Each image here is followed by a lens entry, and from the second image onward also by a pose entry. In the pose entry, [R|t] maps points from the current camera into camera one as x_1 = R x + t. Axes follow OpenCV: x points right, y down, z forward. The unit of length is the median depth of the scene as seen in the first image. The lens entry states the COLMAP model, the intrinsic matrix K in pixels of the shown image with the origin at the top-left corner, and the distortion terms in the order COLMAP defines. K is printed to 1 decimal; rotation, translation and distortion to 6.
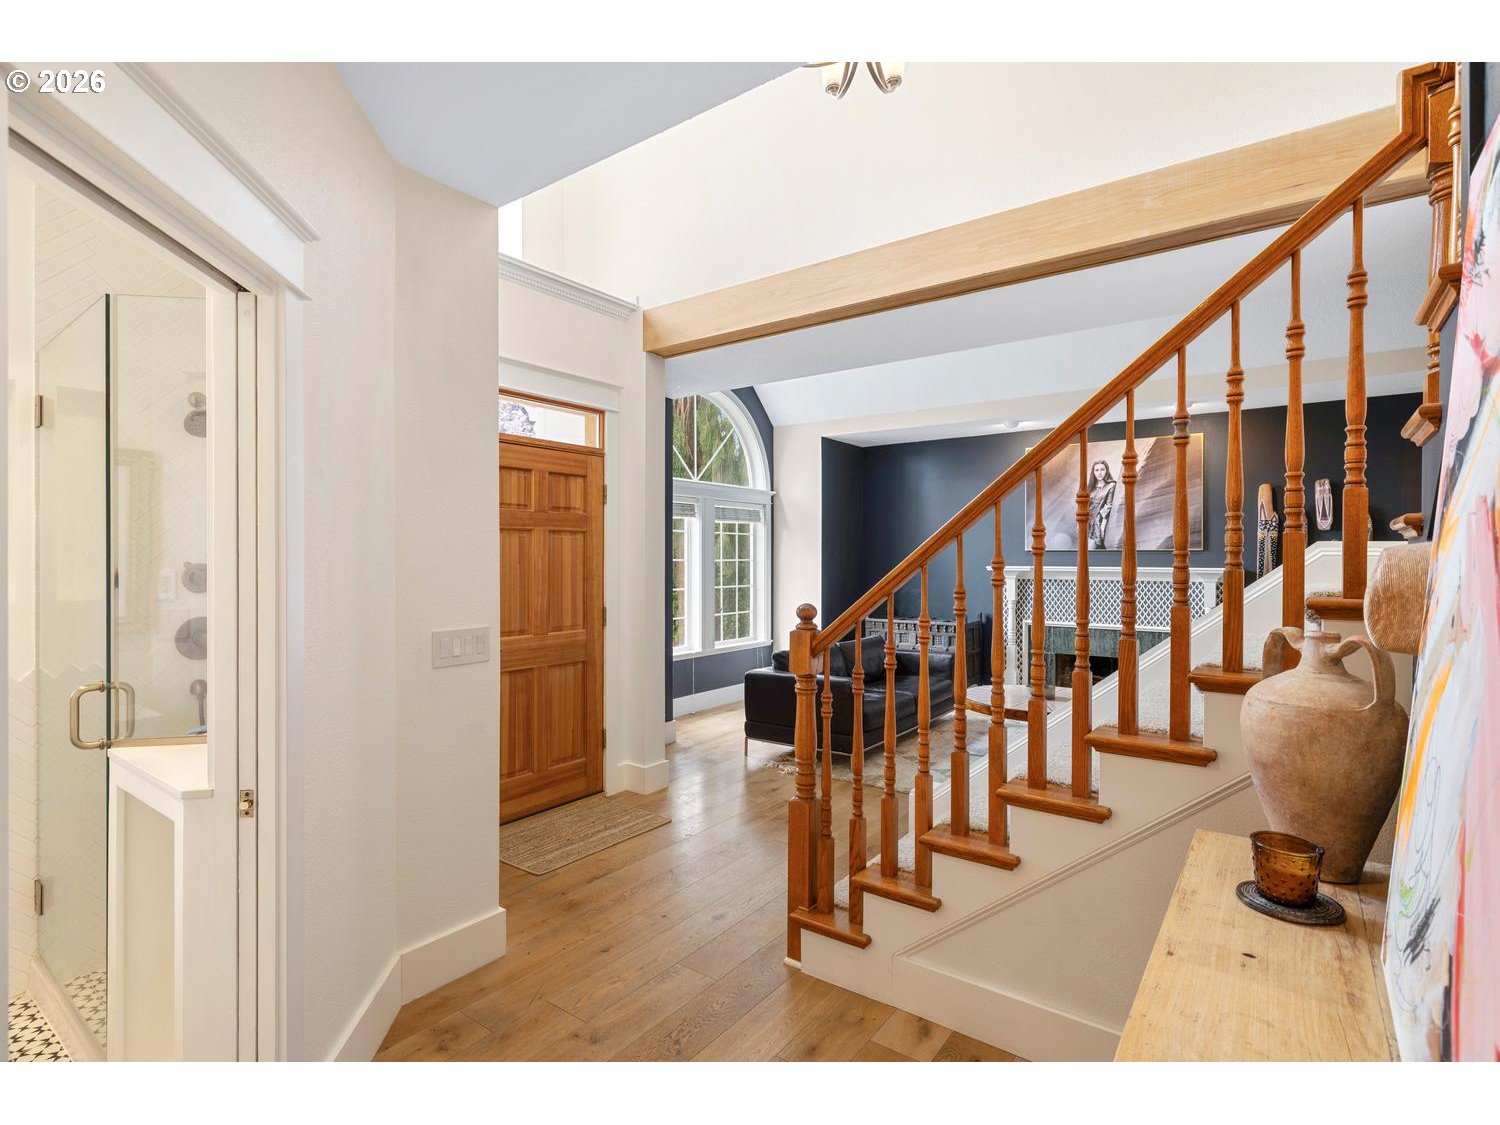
lens RADIAL K [[725.7, 0, 773.7], [0, 725.7, 559.1], [0, 0, 1]] dist [-0.000005, 0.000022]
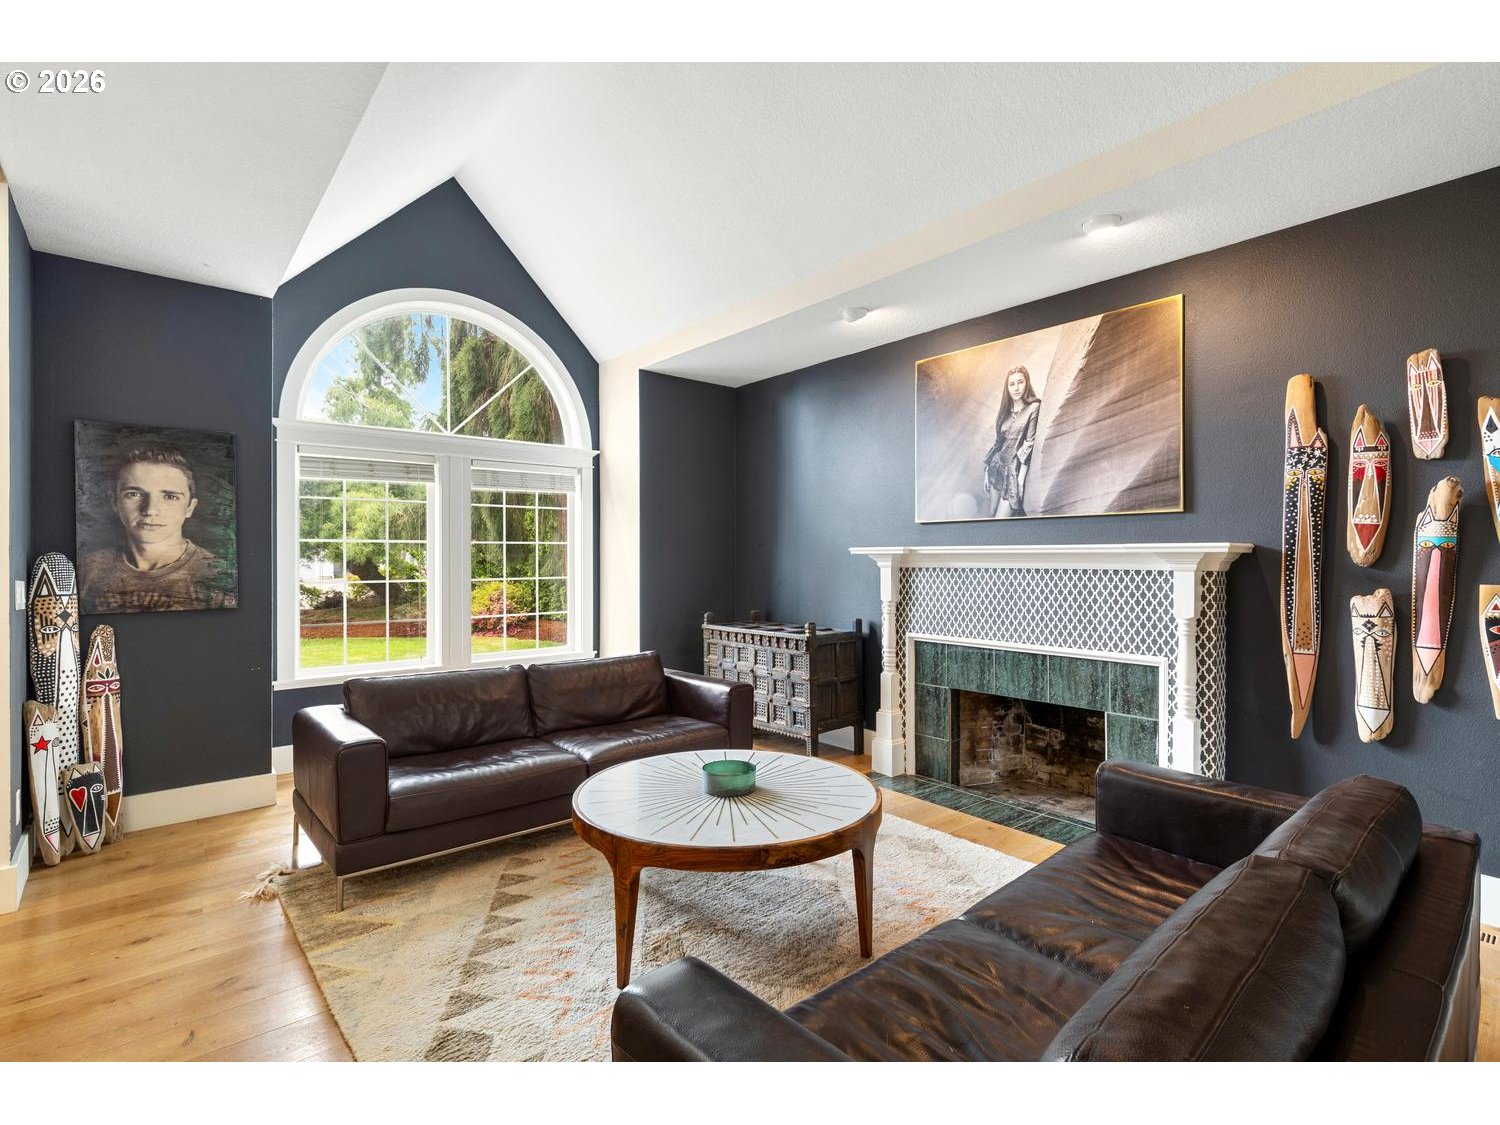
lens RADIAL K [[707.5, 0, 763.2], [0, 707.5, 557.2], [0, 0, 1]] dist [0.000151, -0.000144]
pose [[0.972151, -0.002798, -0.234337, 0.383300], [0.002349, 0.999995, -0.002197, 0.020394], [0.234342, 0.001586, 0.972153, 0.388728]]
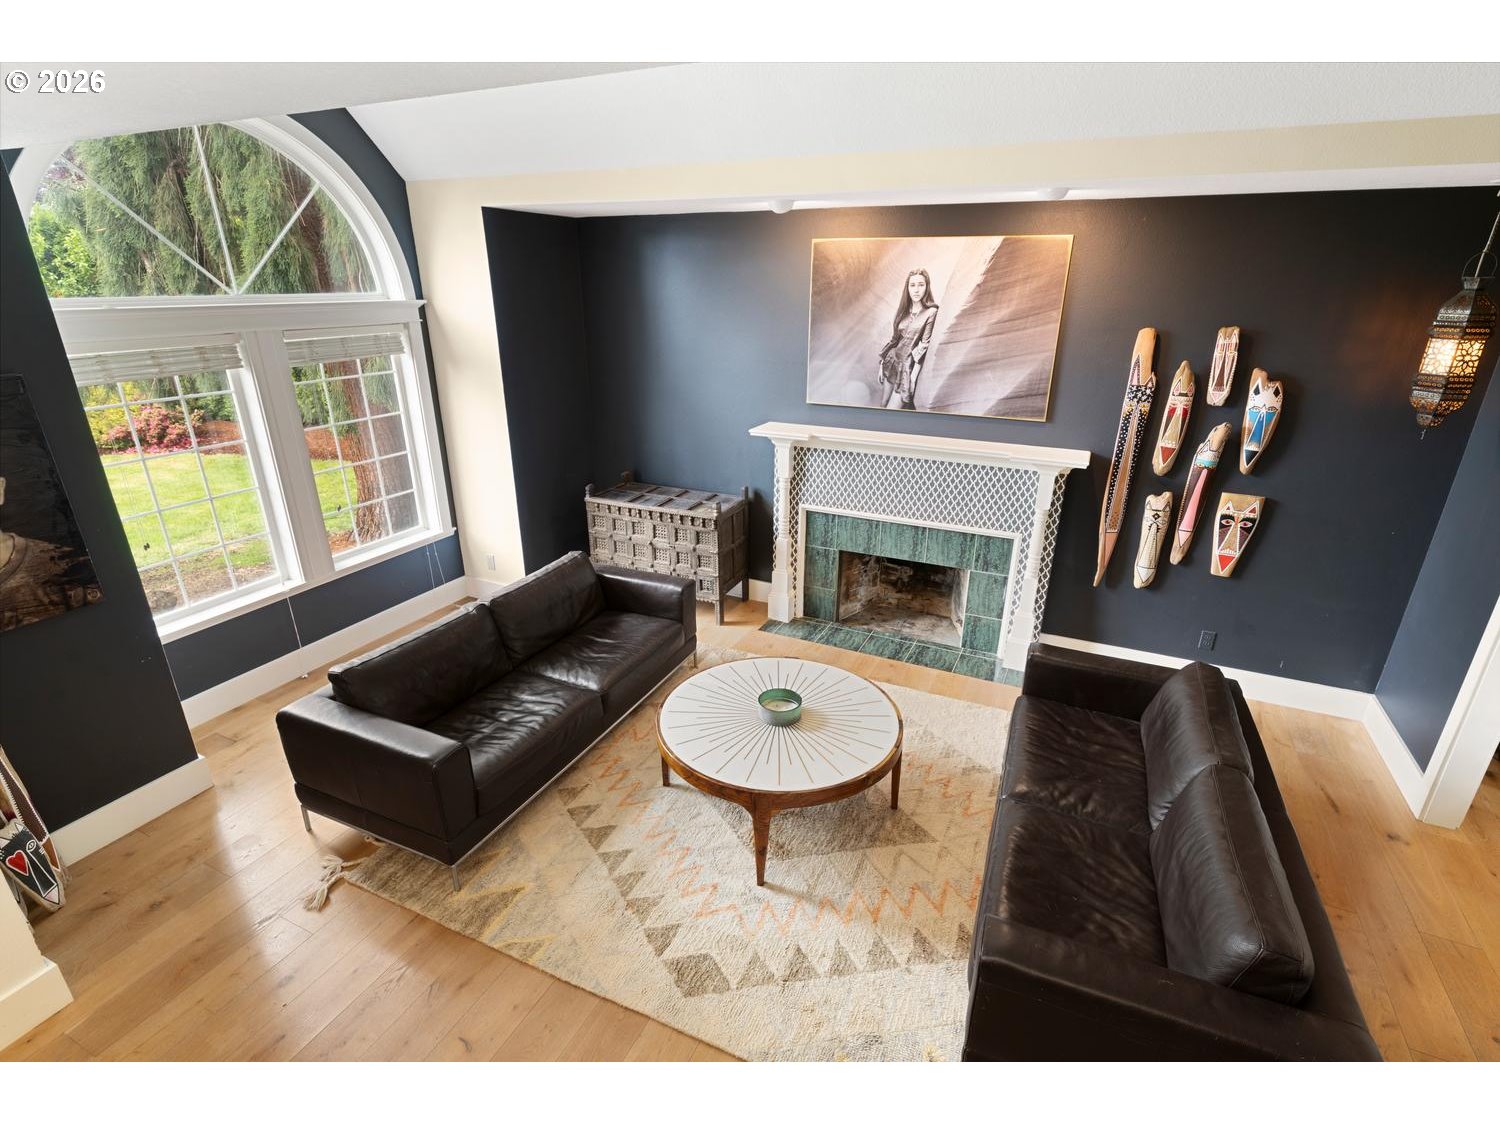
lens RADIAL K [[716.2, 0, 758.4], [0, 716.2, 560.0], [0, 0, 1]] dist [0.000490, 0.000148]
pose [[0.983135, -0.059369, 0.172979, 0.186627], [-0.006710, 0.933495, 0.358528, -0.122105], [-0.182760, -0.353642, 0.917353, 0.356278]]
